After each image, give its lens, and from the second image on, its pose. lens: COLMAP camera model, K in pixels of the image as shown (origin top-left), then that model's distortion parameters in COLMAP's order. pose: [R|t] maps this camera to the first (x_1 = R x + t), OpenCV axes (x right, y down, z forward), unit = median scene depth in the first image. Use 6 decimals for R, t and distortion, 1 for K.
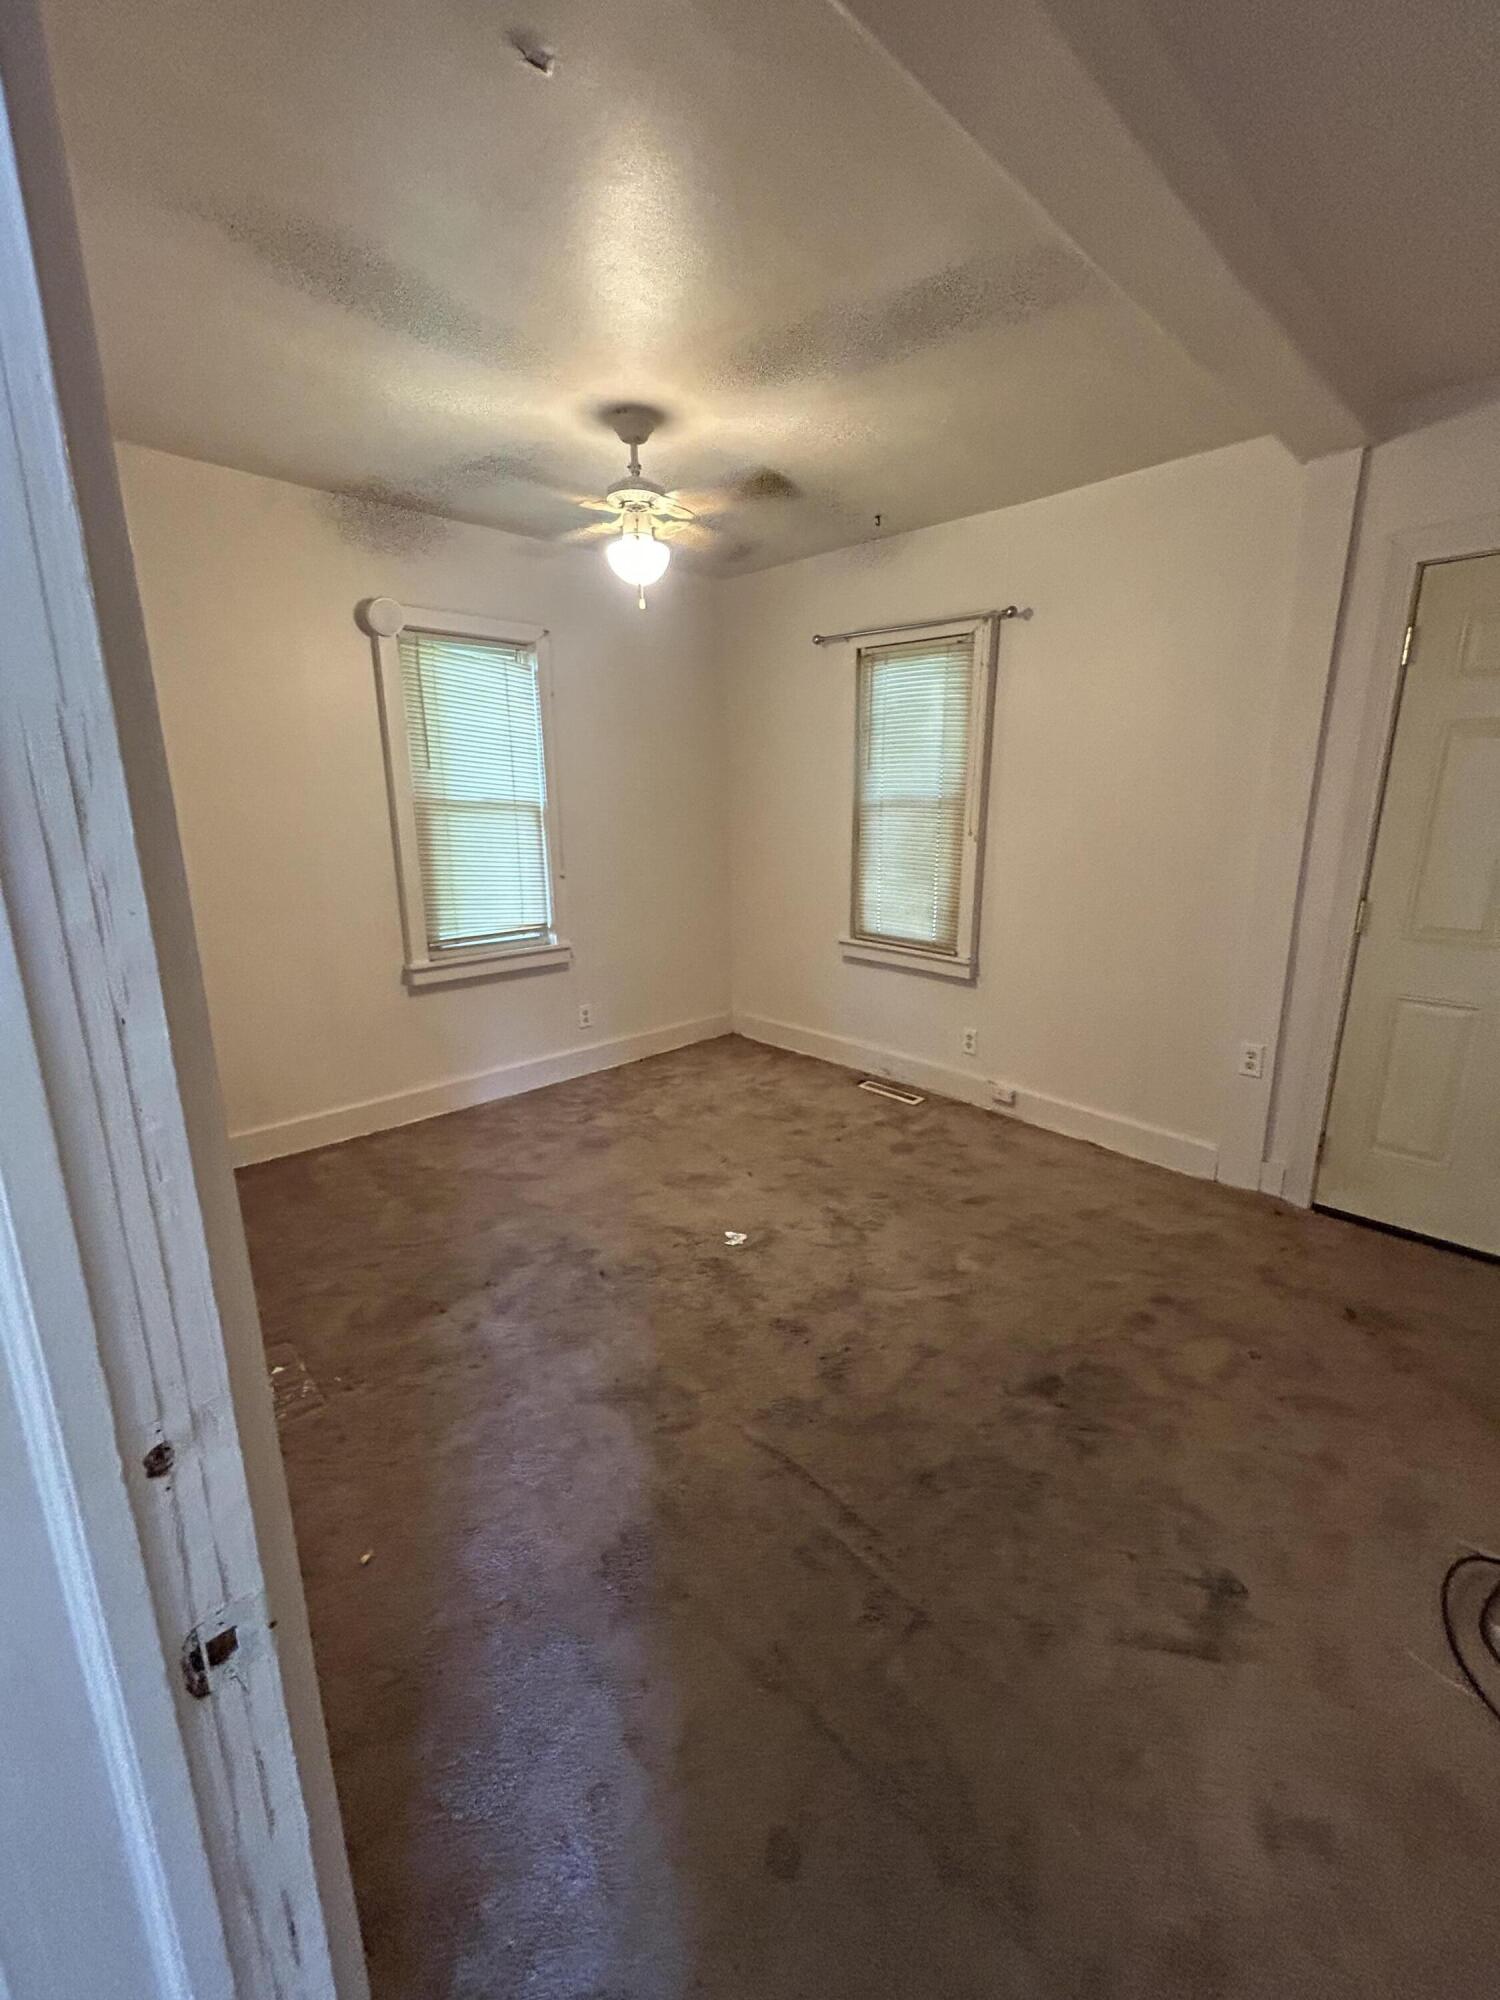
lens RADIAL K [[810.7, 0, 754.3], [0, 810.7, 993.2], [0, 0, 1]] dist [-0.001960, 0.000991]
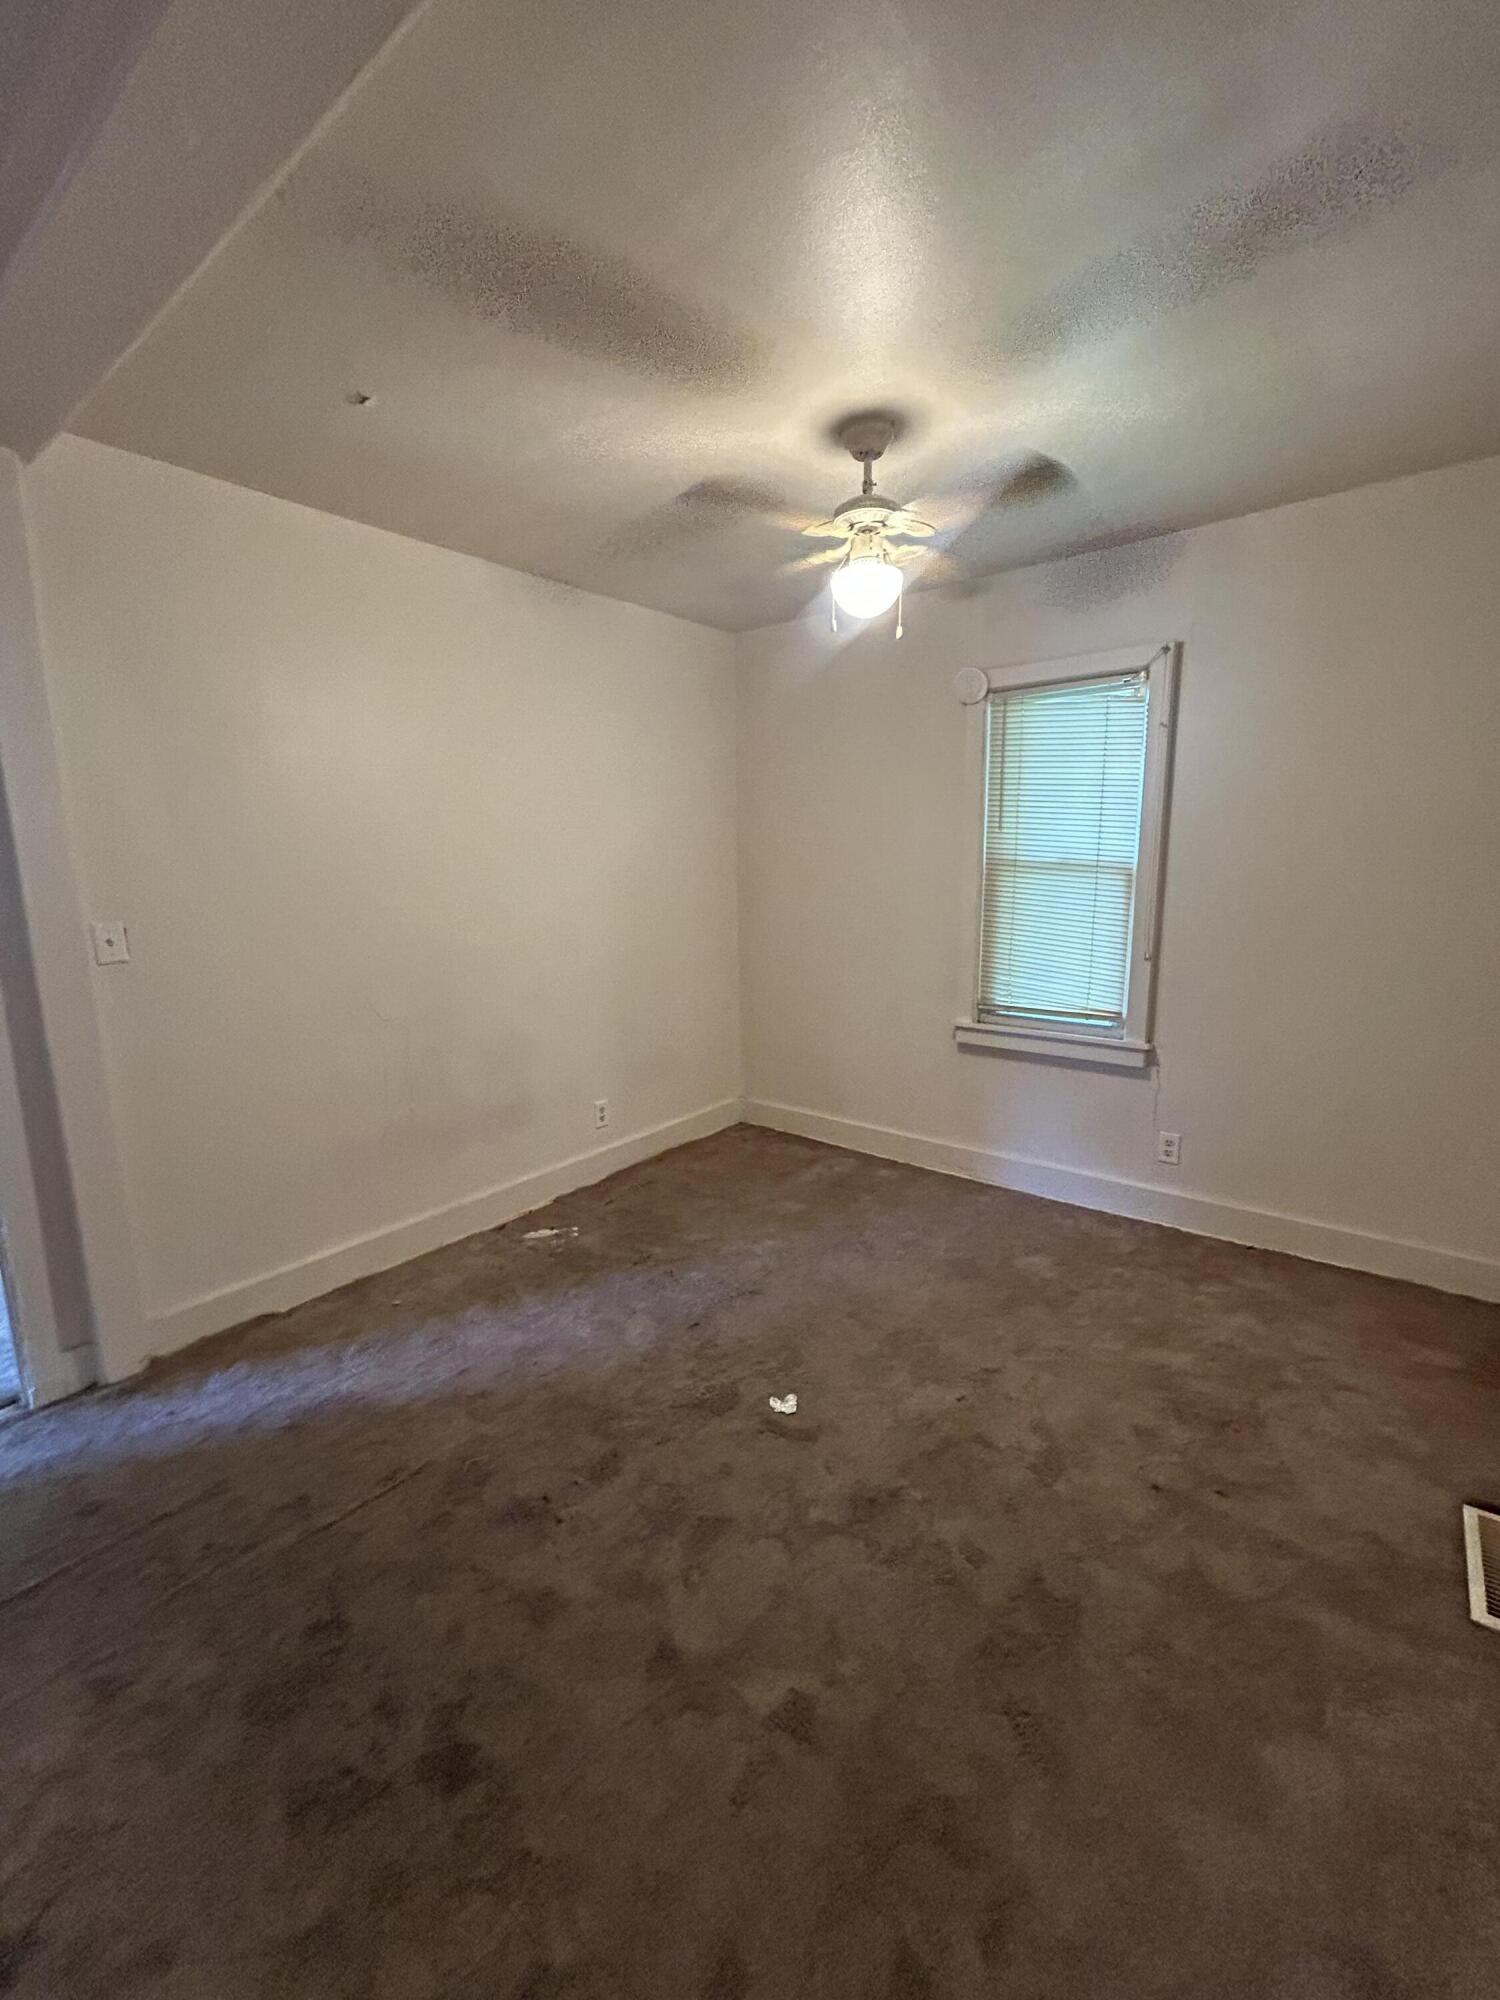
lens RADIAL K [[810.7, 0, 754.1], [0, 810.7, 999.0], [0, 0, 1]] dist [-0.001960, 0.000991]
pose [[0.140472, 0.171564, -0.975107, 0.505528], [-0.223988, 0.964845, 0.137491, -0.138830], [0.964415, 0.199099, 0.173962, 0.552862]]
